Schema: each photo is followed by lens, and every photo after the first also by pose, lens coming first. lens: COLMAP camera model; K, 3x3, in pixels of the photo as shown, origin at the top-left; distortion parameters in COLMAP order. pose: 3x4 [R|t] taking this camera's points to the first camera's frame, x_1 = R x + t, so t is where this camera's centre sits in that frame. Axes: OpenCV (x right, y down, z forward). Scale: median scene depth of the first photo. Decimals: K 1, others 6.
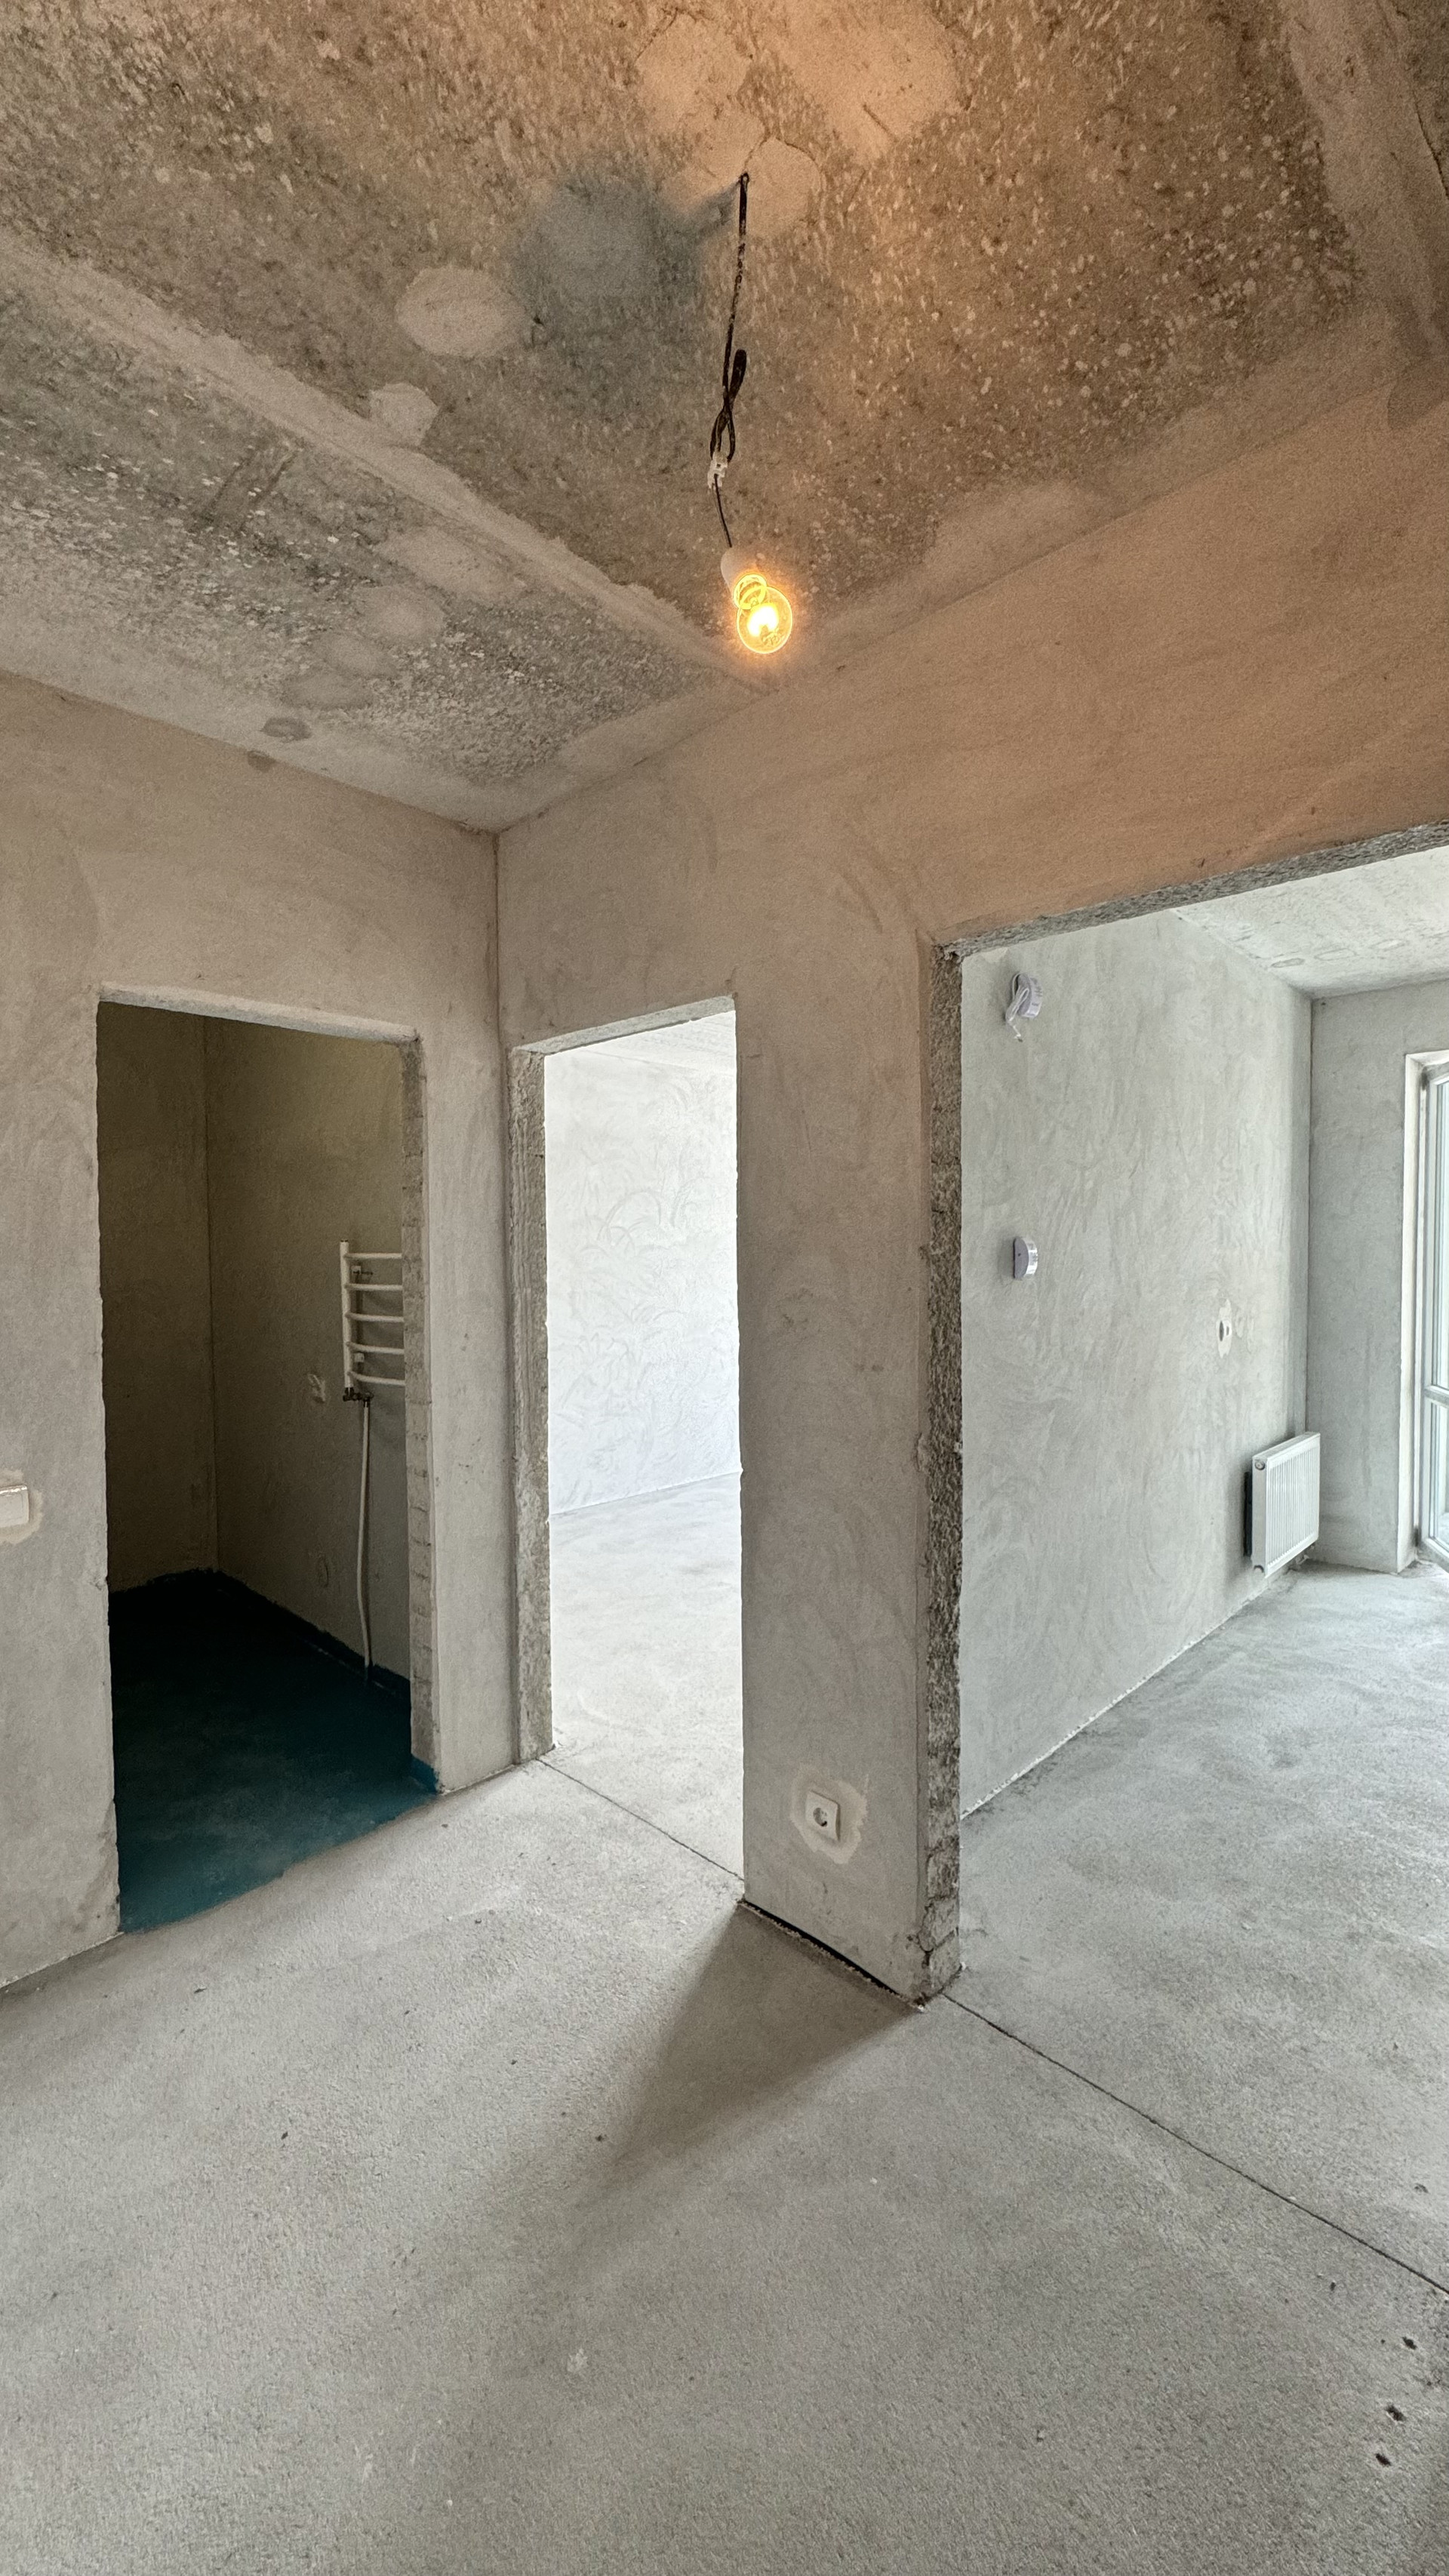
lens RADIAL K [[1024.2, 0, 725.9], [0, 1024.2, 1291.3], [0, 0, 1]] dist [-0.003037, 0.000551]
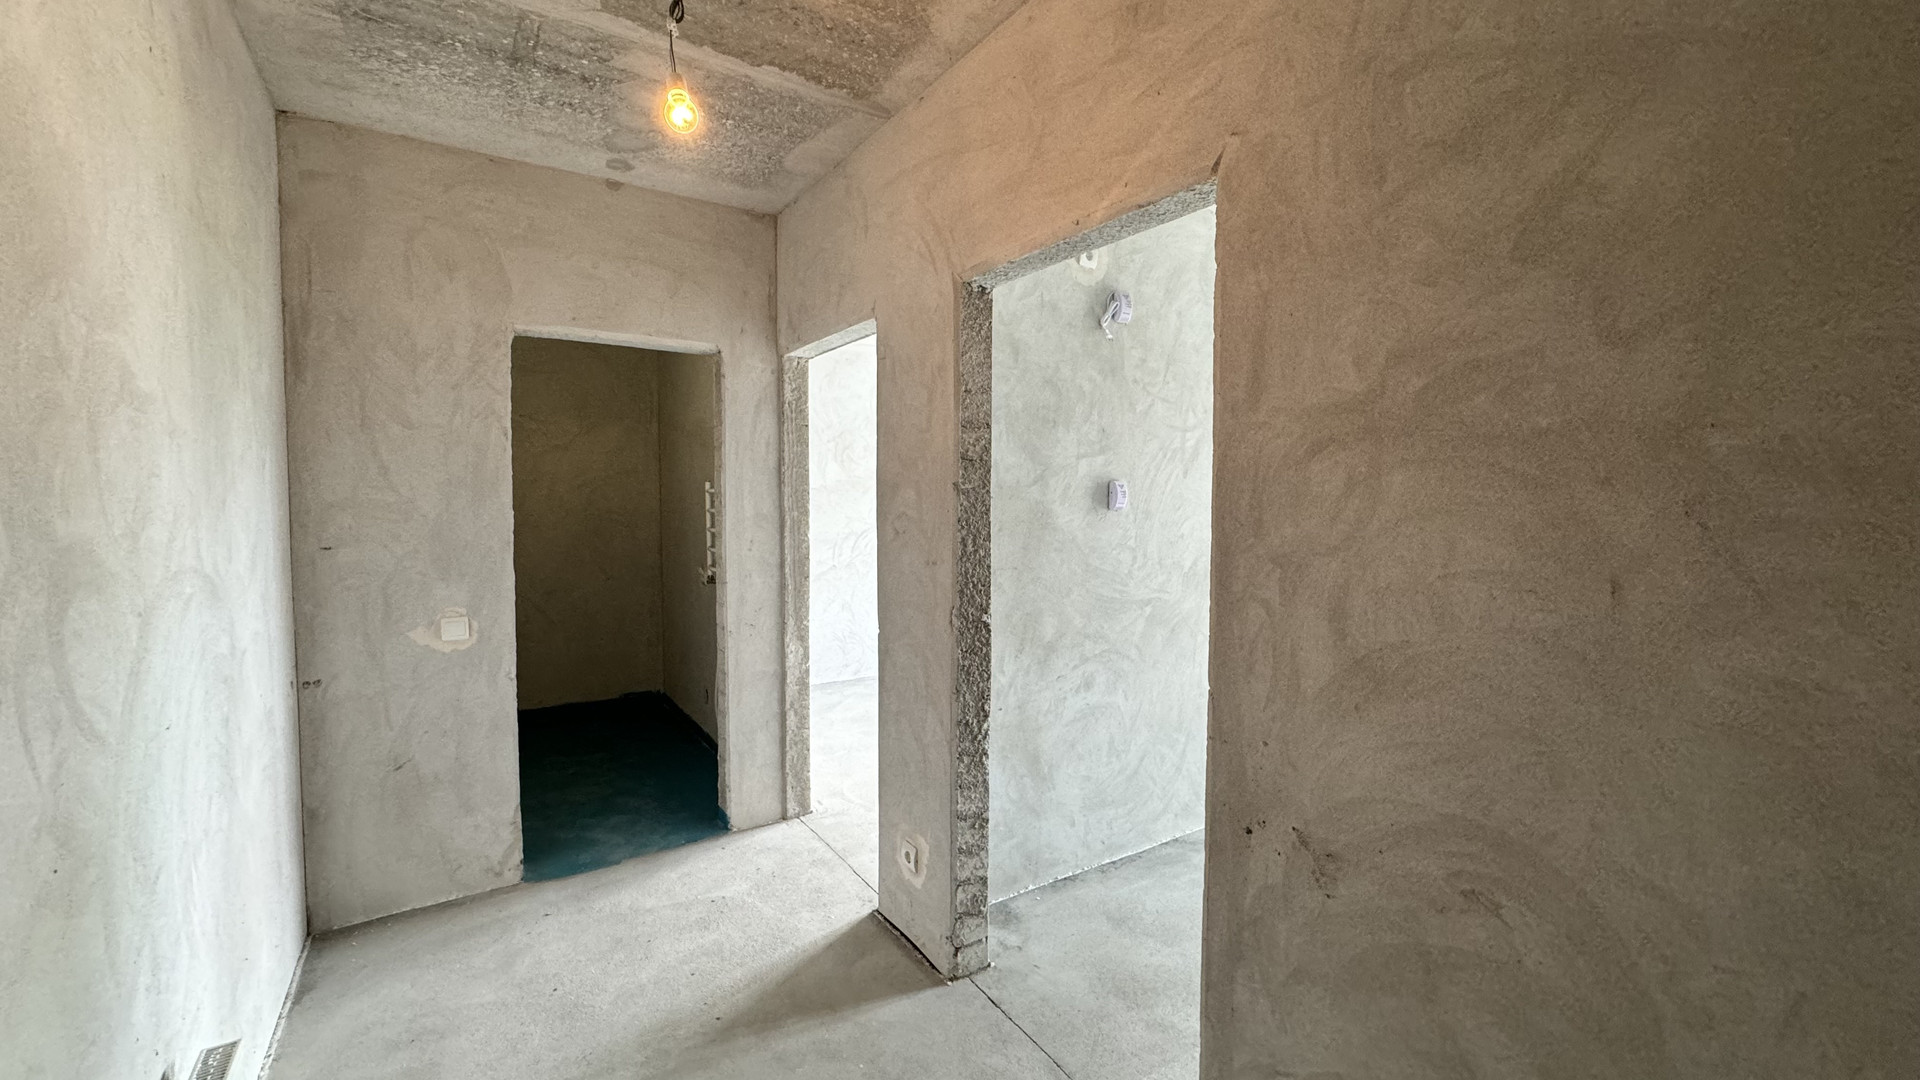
lens RADIAL K [[763.4, 0, 960.1], [0, 763.4, 539.5], [0, 0, 1]] dist [-0.003037, 0.000551]
pose [[0.977326, 0.022468, -0.210544, 0.316037], [-0.018966, 0.999646, 0.018637, 0.013440], [0.210889, -0.014221, 0.977407, -0.072073]]
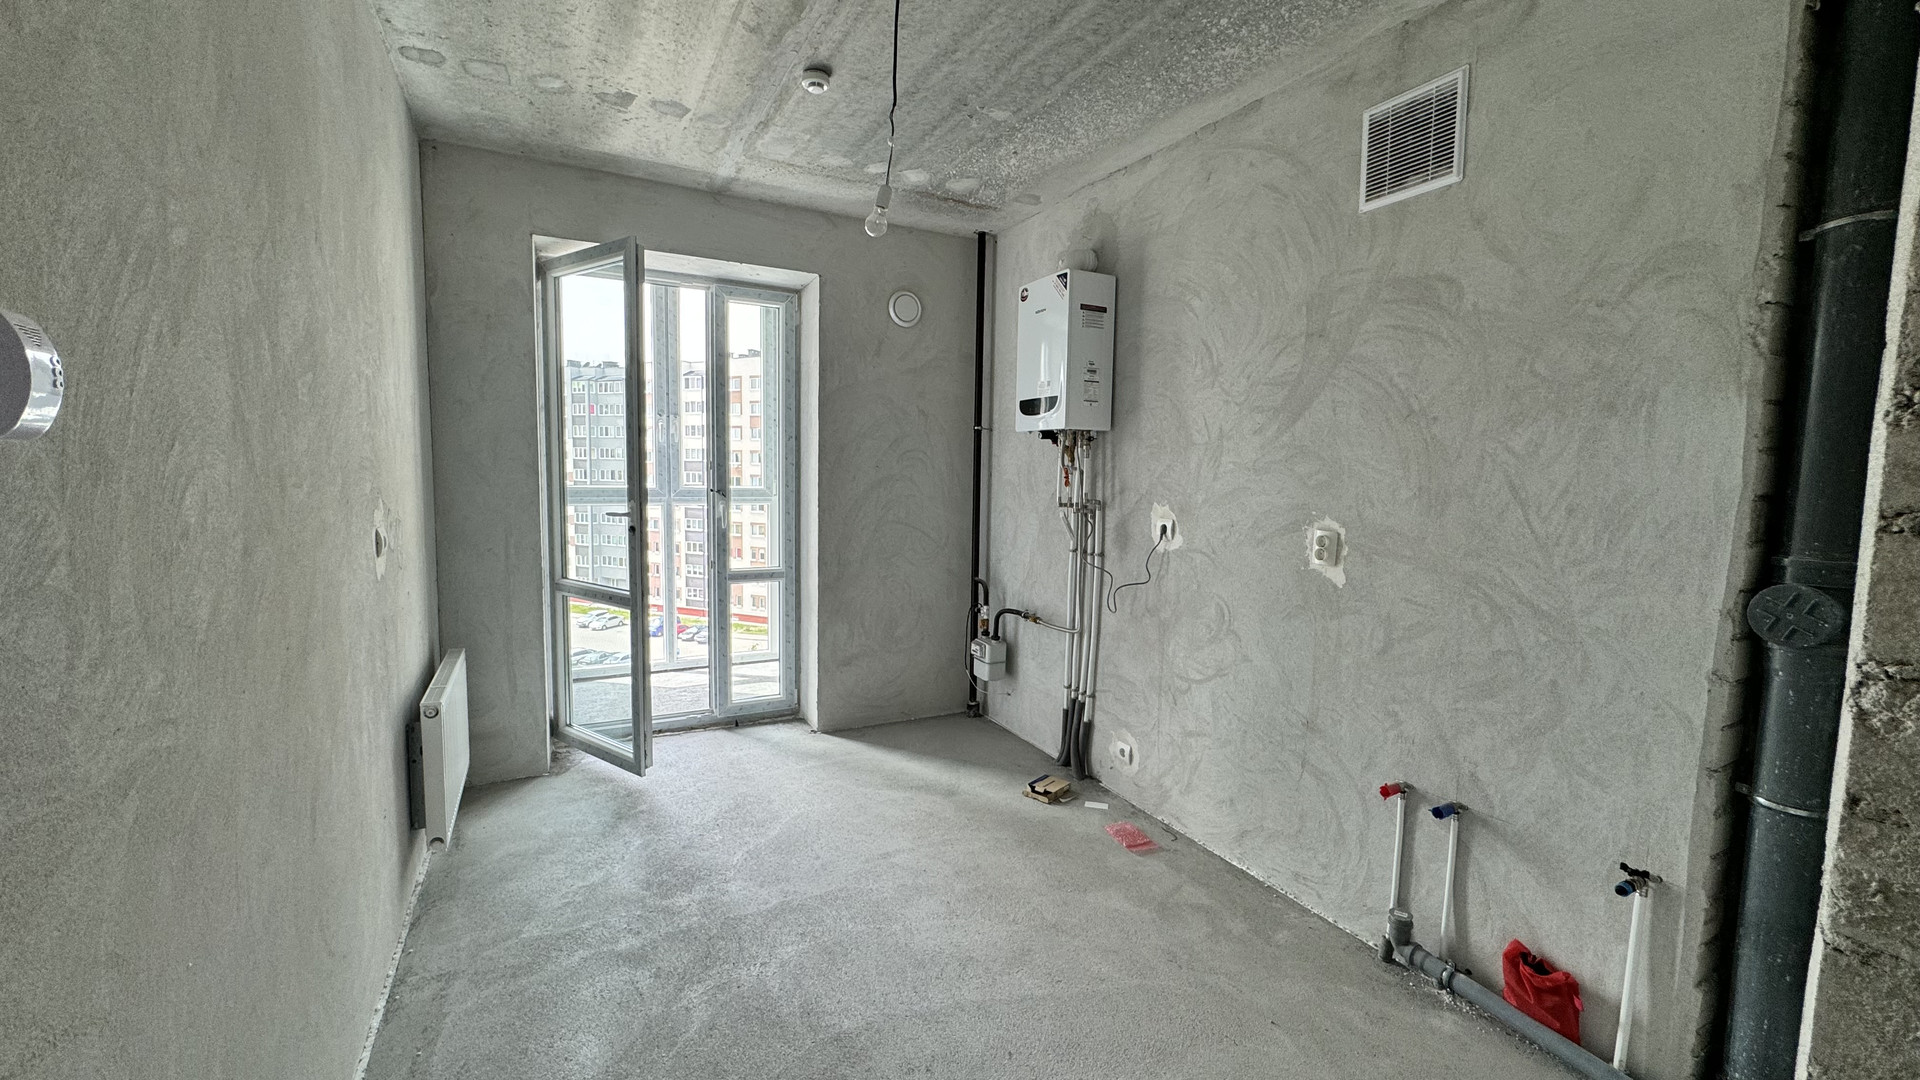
lens RADIAL K [[763.4, 0, 961.9], [0, 763.4, 538.5], [0, 0, 1]] dist [-0.003037, 0.000551]
pose [[0.303862, -0.071681, 0.950016, 0.164620], [0.012307, 0.997378, 0.071318, 0.004754], [-0.952637, -0.009979, 0.303947, 0.683616]]
